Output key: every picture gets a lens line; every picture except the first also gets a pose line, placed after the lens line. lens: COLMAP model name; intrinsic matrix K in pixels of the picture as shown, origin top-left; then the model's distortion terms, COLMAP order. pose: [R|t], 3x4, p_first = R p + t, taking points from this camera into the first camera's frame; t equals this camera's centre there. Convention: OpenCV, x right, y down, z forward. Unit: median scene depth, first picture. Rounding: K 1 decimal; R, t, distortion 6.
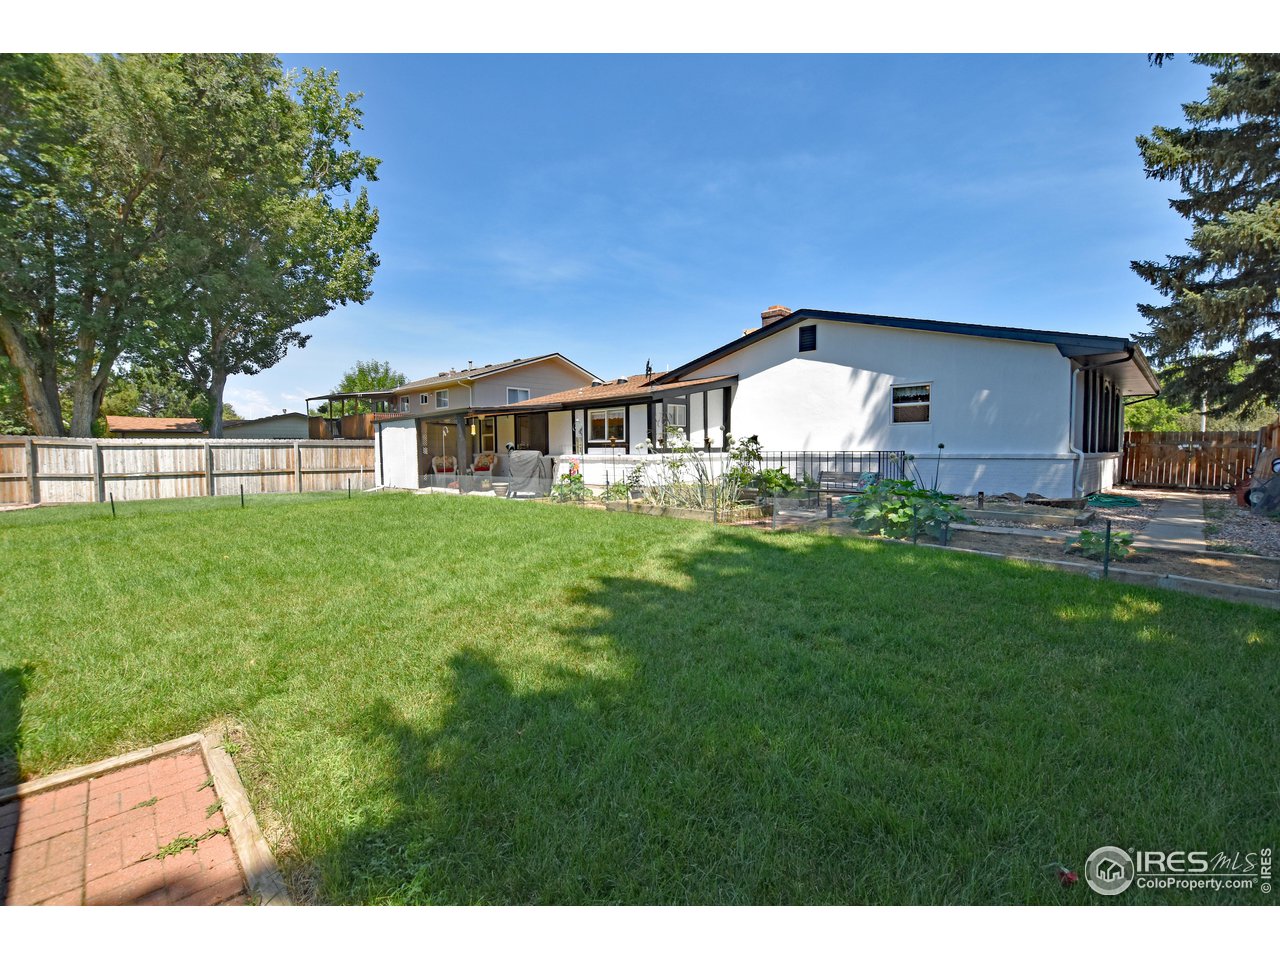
lens RADIAL K [[542.4, 0, 640.0], [0, 542.4, 480.0], [0, 0, 1]] dist [-0.004542, -0.000452]
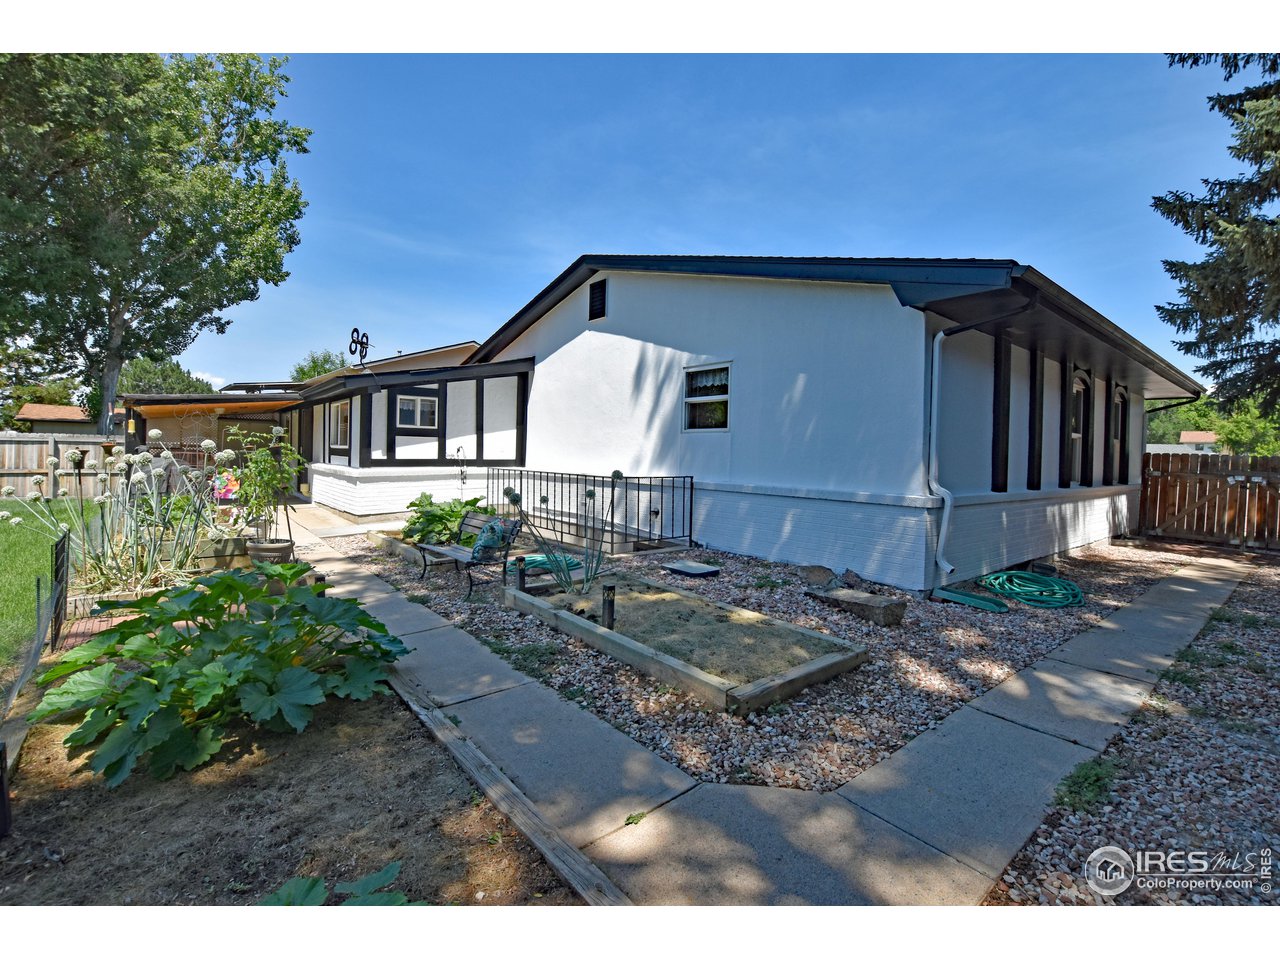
lens RADIAL K [[561.6, 0, 640.5], [0, 561.6, 459.0], [0, 0, 1]] dist [-0.002044, -0.000052]
pose [[0.995837, 0.028911, -0.086444, 0.375795], [-0.032945, 0.998416, -0.045613, -0.033881], [0.084988, 0.048271, 0.995212, 0.295390]]
